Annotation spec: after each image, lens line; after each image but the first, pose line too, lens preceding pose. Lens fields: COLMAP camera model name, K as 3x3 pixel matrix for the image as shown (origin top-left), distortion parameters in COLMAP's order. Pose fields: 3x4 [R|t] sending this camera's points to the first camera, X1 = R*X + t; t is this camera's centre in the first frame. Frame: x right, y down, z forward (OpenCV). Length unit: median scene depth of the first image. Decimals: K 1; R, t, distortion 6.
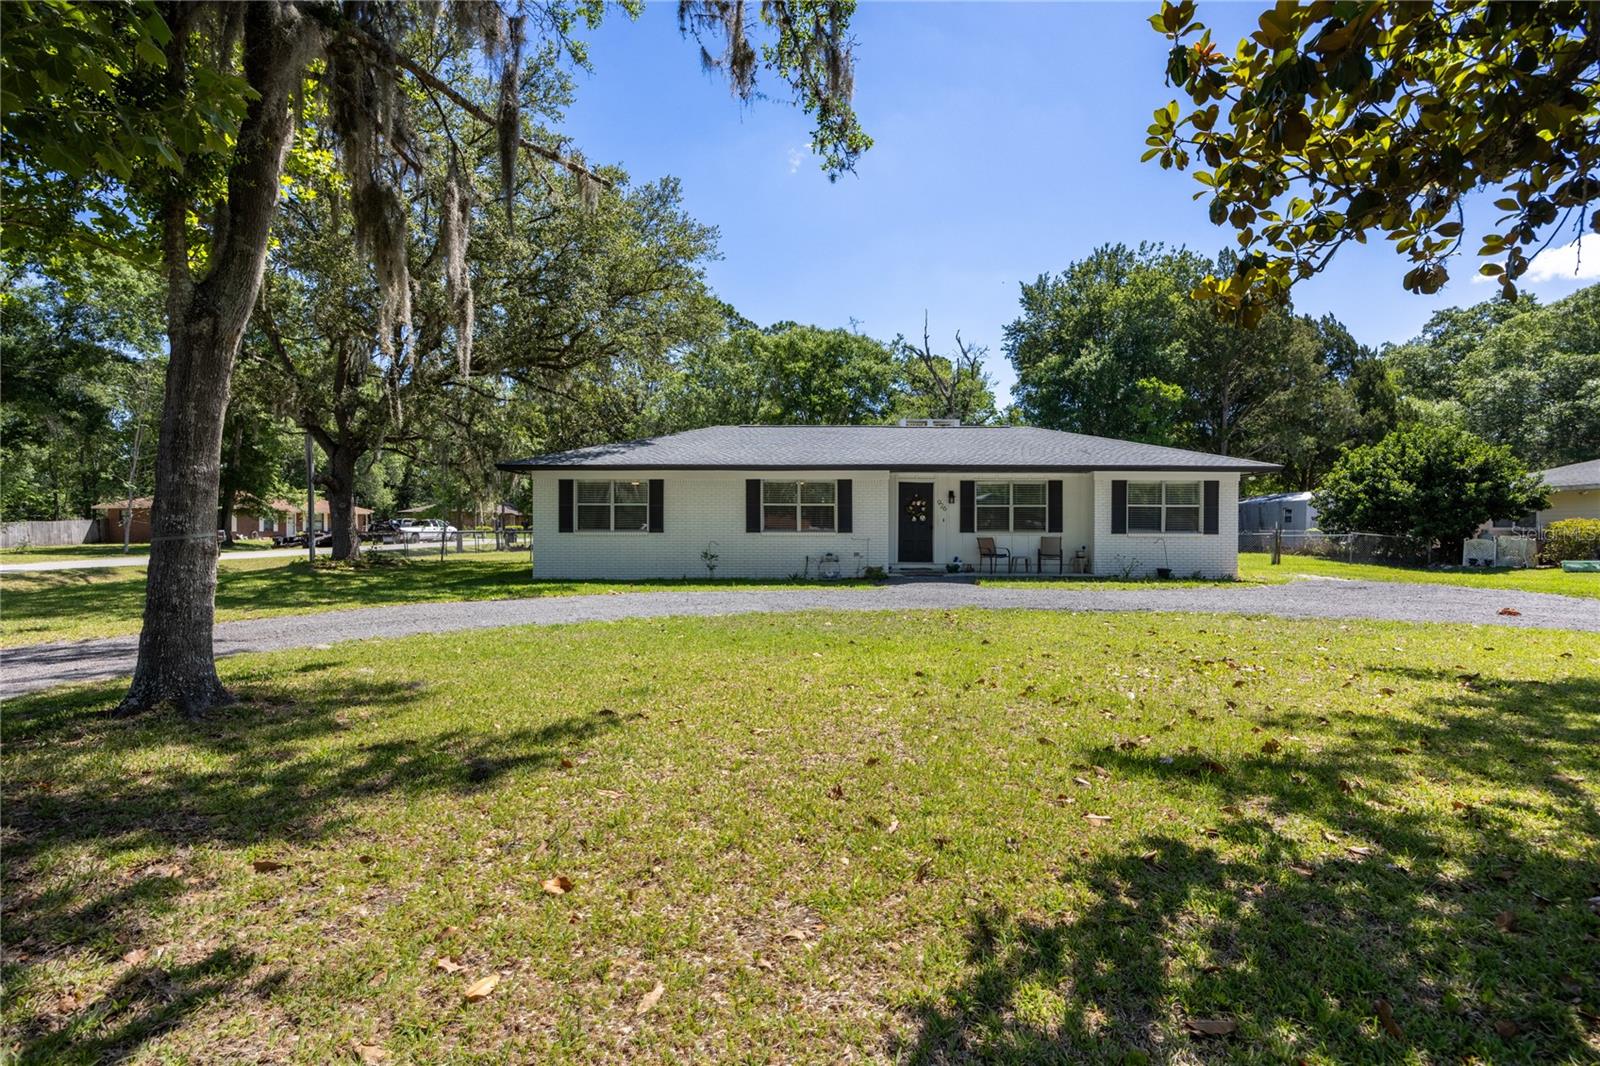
lens RADIAL K [[731.9, 0, 804.9], [0, 731.9, 541.1], [0, 0, 1]] dist [-0.020669, 0.000257]
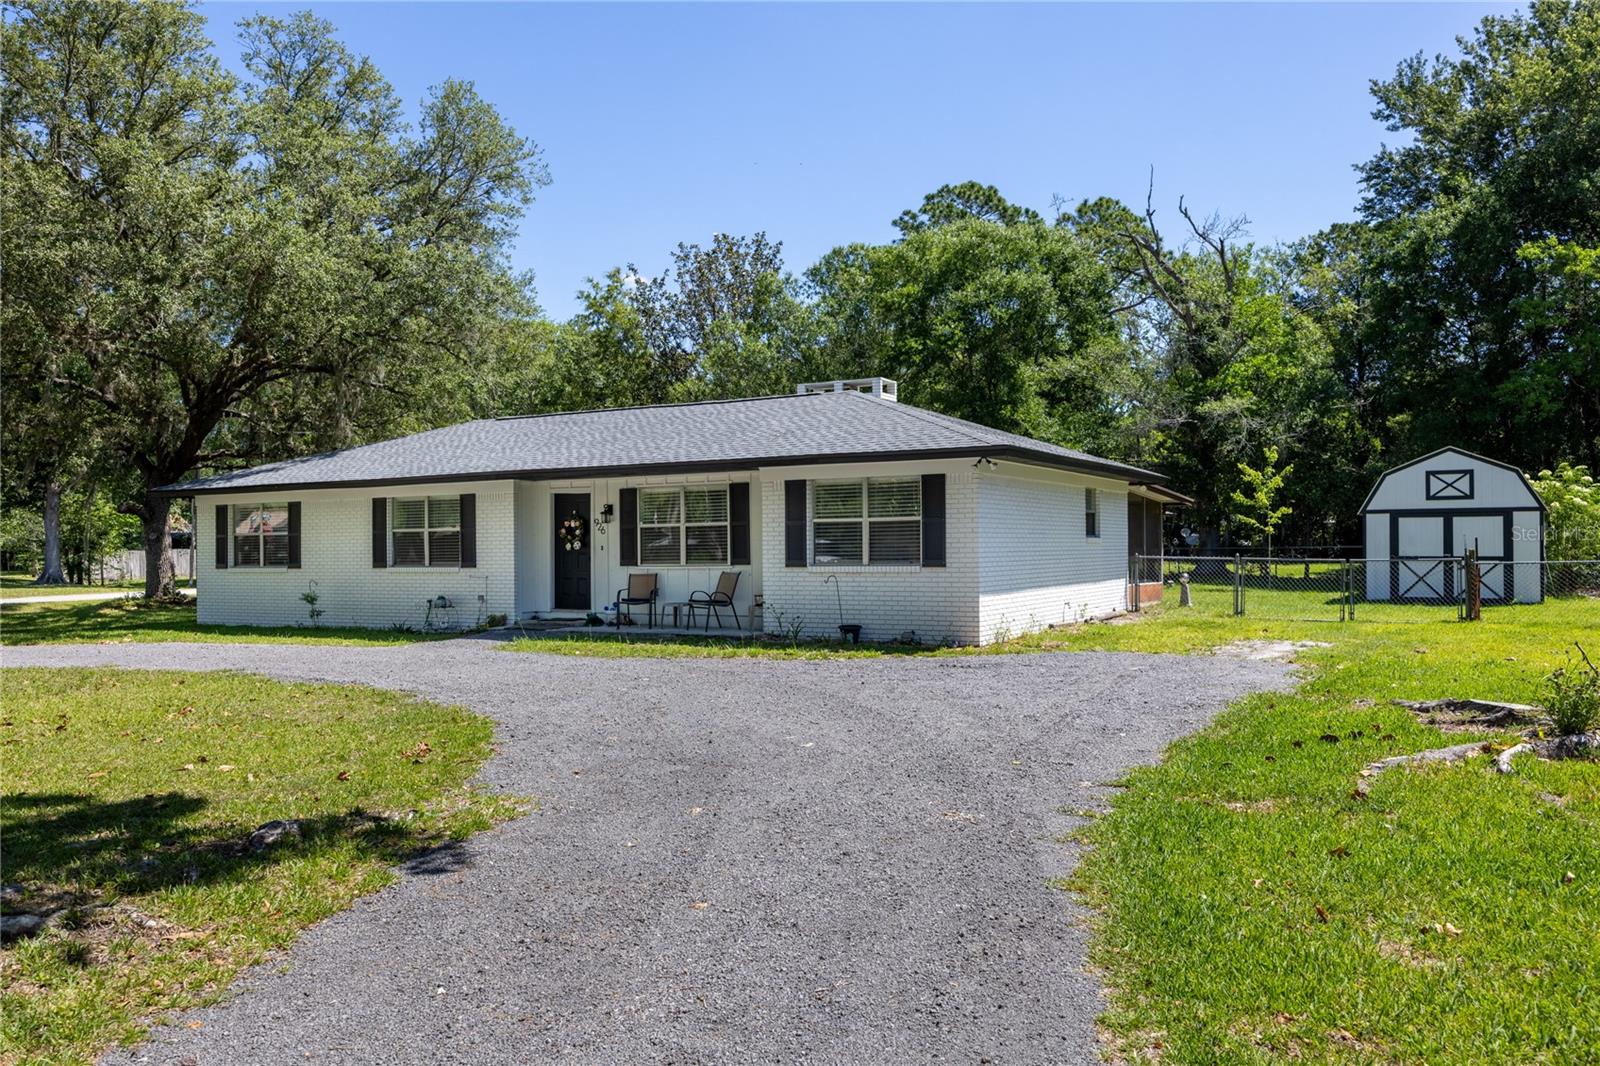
lens RADIAL K [[1197.7, 0, 794.0], [0, 1197.7, 537.3], [0, 0, 1]] dist [-0.005653, 0.001757]
pose [[0.879122, -0.017106, -0.476291, 0.873644], [0.004900, 0.999627, -0.026857, -0.008127], [0.476572, 0.021277, 0.878878, 0.118655]]
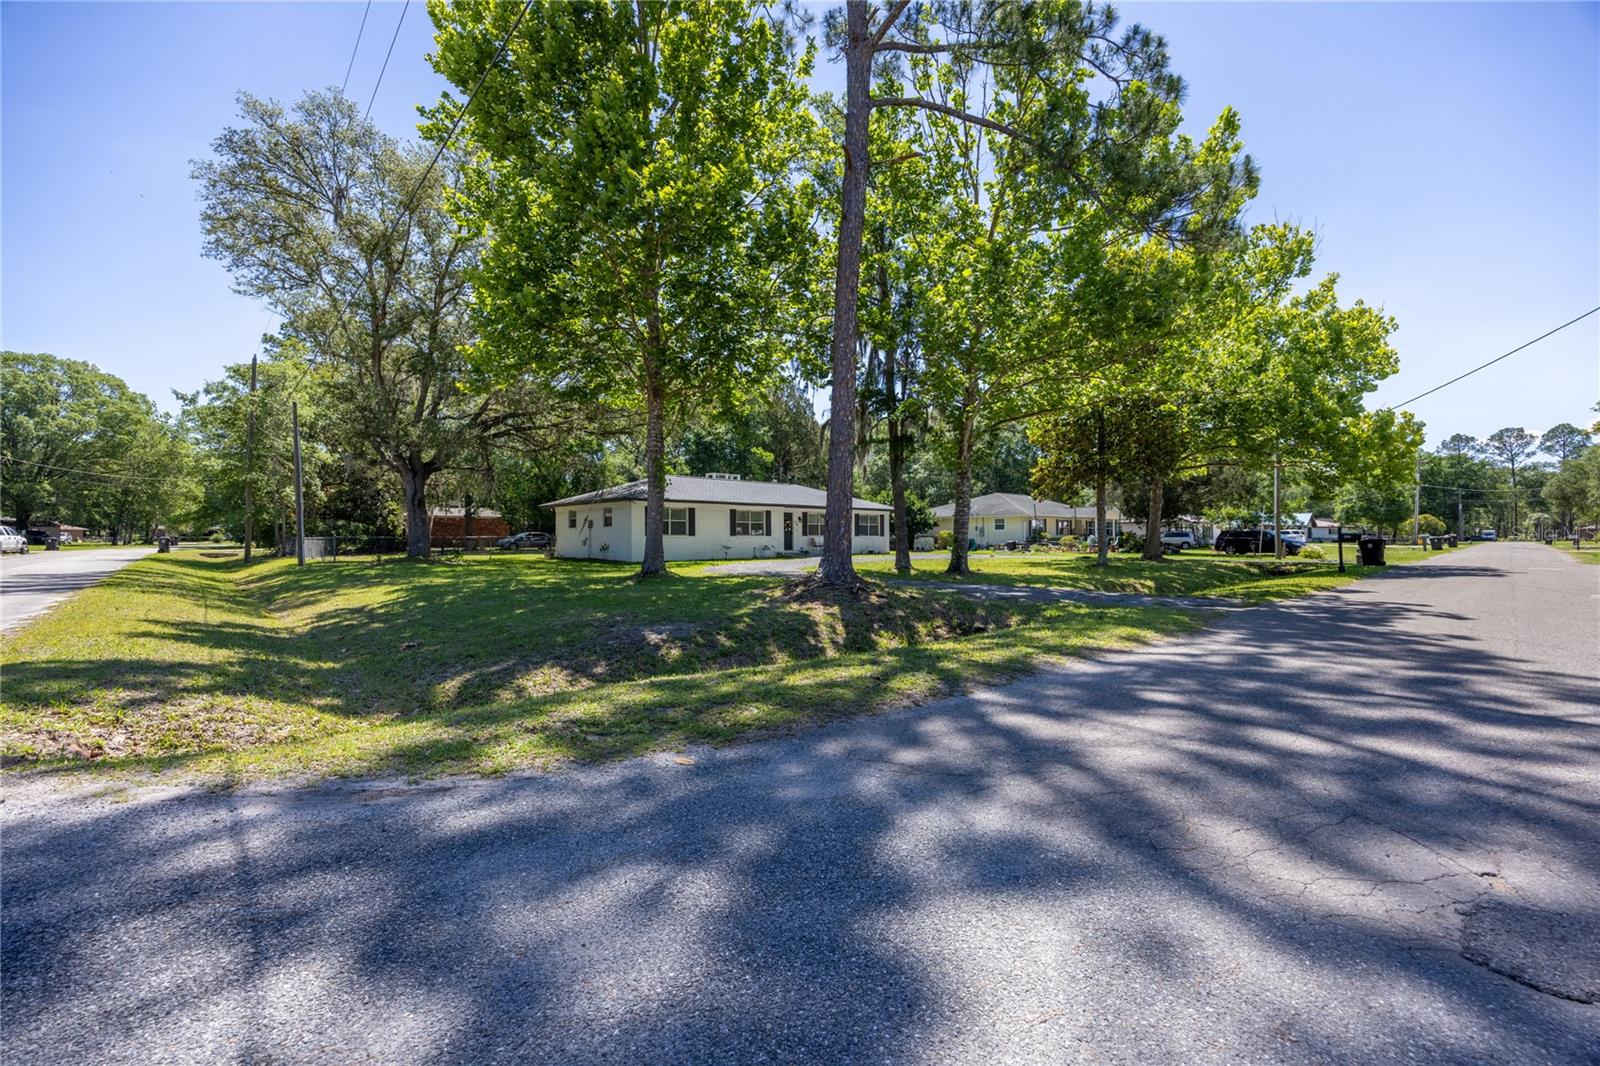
lens RADIAL K [[675.4, 0, 806.1], [0, 675.4, 535.9], [0, 0, 1]] dist [0.001110, 0.000033]
pose [[0.712503, -0.001242, 0.701668, -1.200556], [0.015427, 0.999784, -0.013896, 0.016935], [-0.701499, 0.020726, 0.712369, -0.446332]]
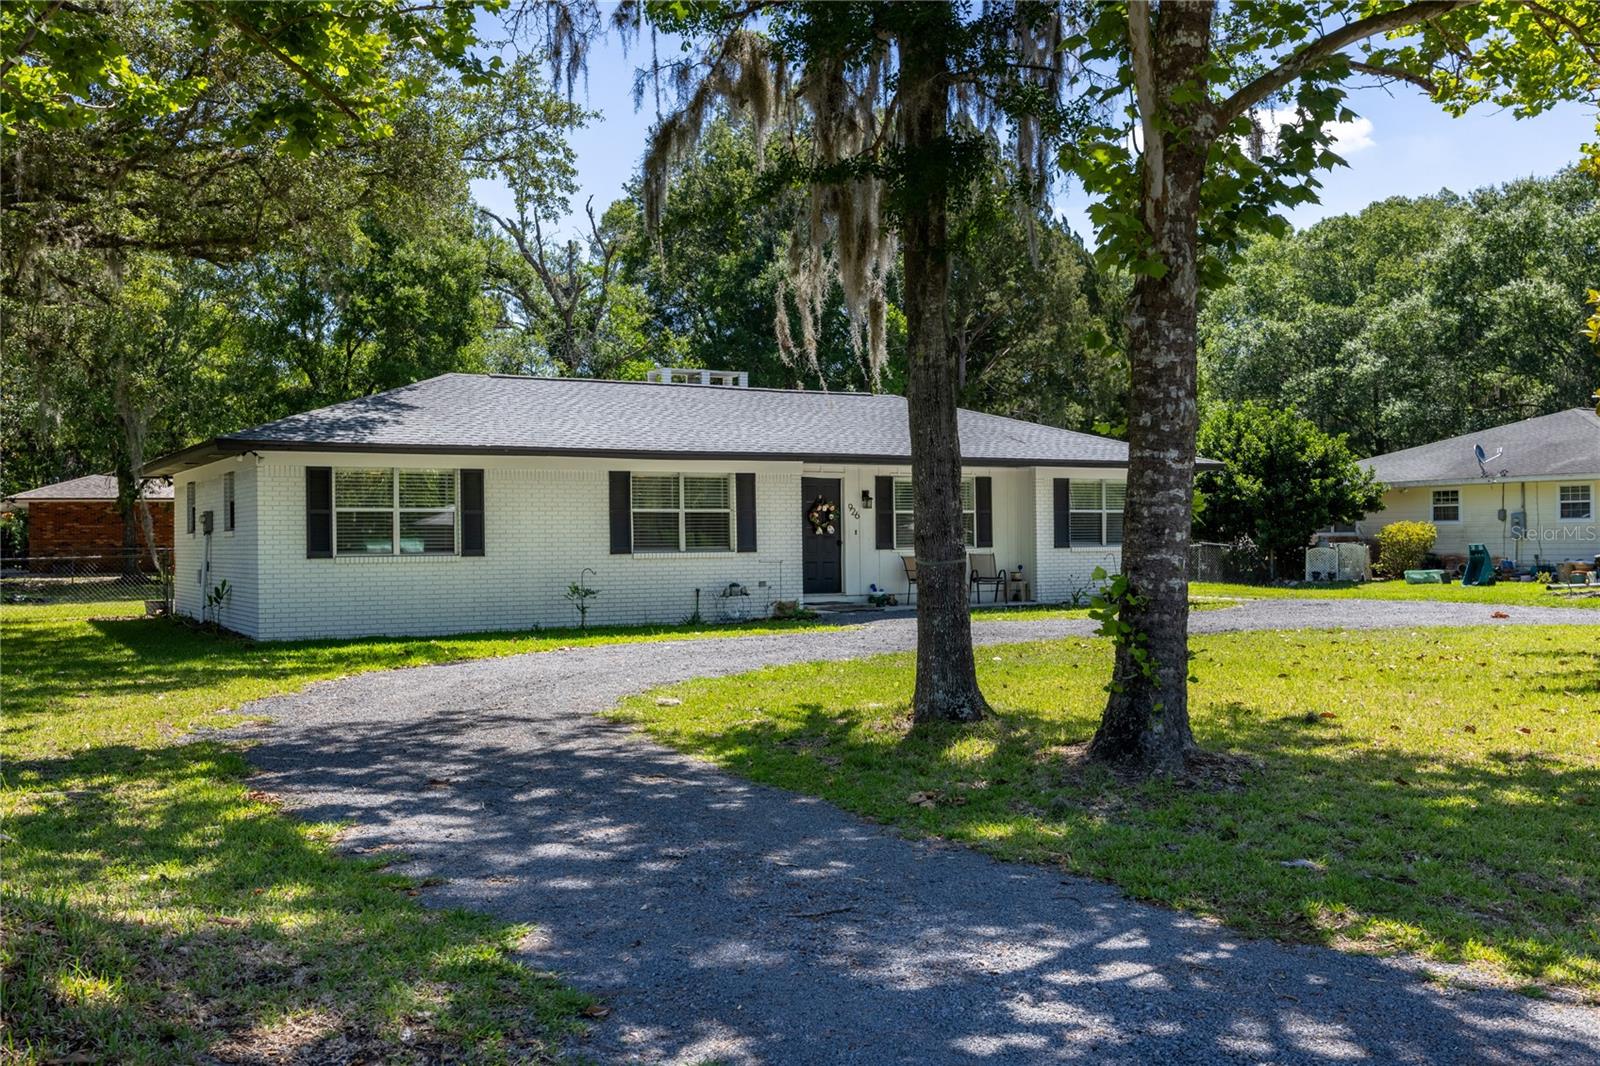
lens RADIAL K [[1538.9, 0, 806.0], [0, 1538.9, 533.7], [0, 0, 1]] dist [-0.017667, 0.000000]
pose [[0.849118, -0.009837, 0.528111, -0.632153], [0.021432, 0.999645, -0.015838, -0.004805], [-0.527768, 0.024767, 0.849028, -0.226391]]
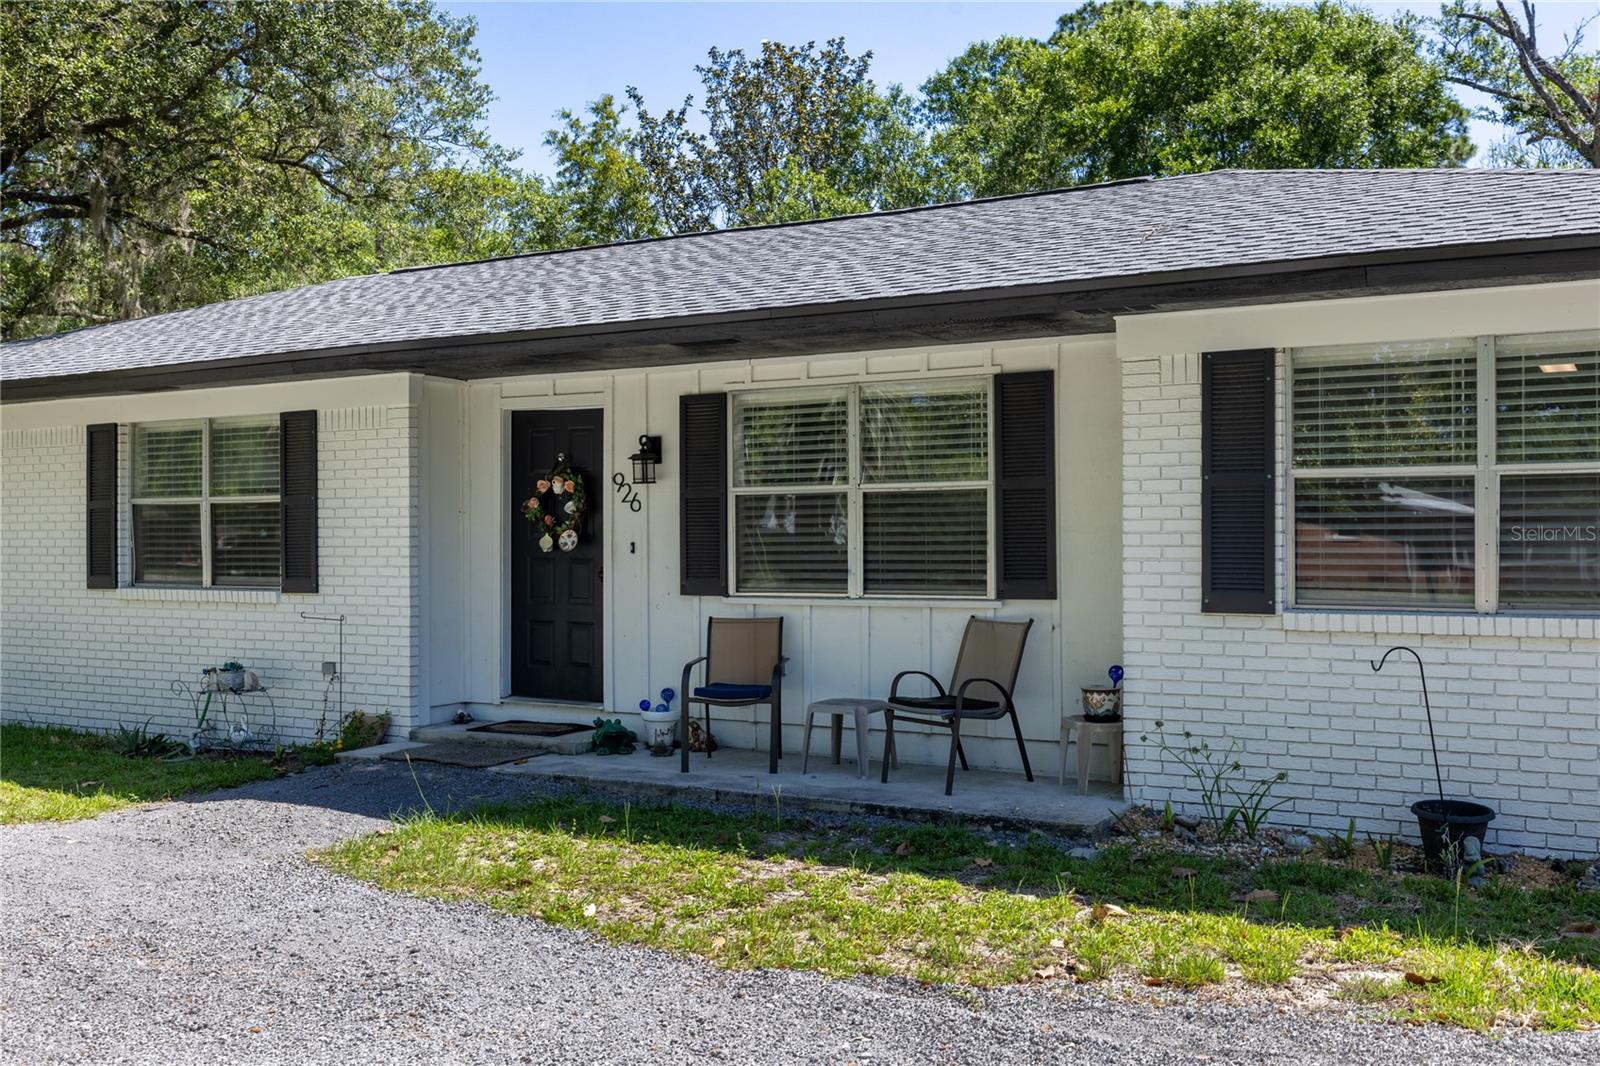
lens RADIAL K [[1538.9, 0, 796.4], [0, 1538.9, 532.1], [0, 0, 1]] dist [-0.017667, 0.000000]
pose [[0.873549, -0.008664, -0.486659, 0.513251], [-0.001507, 0.999789, -0.020504, -0.023110], [0.486734, 0.018645, 0.873351, 0.549389]]
